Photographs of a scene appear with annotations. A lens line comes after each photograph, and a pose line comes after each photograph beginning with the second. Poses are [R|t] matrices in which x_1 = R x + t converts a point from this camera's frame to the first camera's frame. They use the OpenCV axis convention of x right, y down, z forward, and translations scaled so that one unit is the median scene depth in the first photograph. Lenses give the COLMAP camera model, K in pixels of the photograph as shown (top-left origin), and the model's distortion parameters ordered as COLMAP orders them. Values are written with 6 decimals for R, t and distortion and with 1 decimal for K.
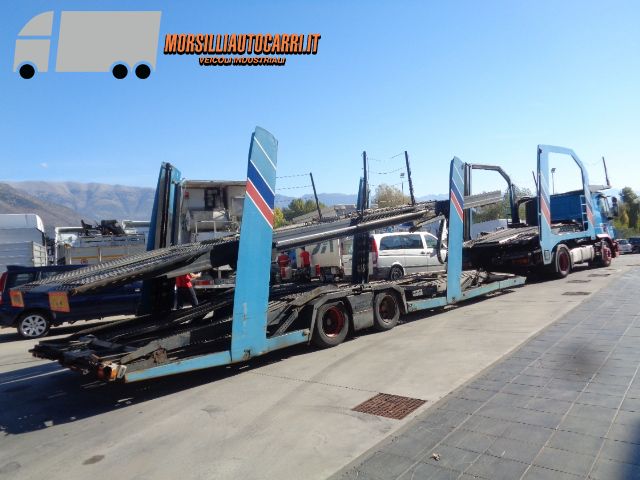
lens RADIAL K [[482.8, 0, 320.0], [0, 482.8, 240.0], [0, 0, 1]] dist [0.009362, -0.003419]
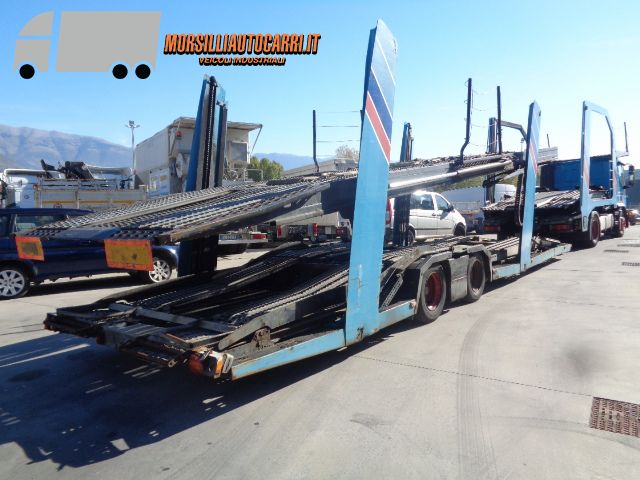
lens RADIAL K [[482.8, 0, 320.0], [0, 482.8, 240.0], [0, 0, 1]] dist [0.009362, -0.003419]
pose [[0.993378, 0.037206, 0.108701, -0.223127], [-0.045672, 0.996026, 0.076462, 0.030298], [-0.105424, -0.080921, 0.991129, 0.215185]]
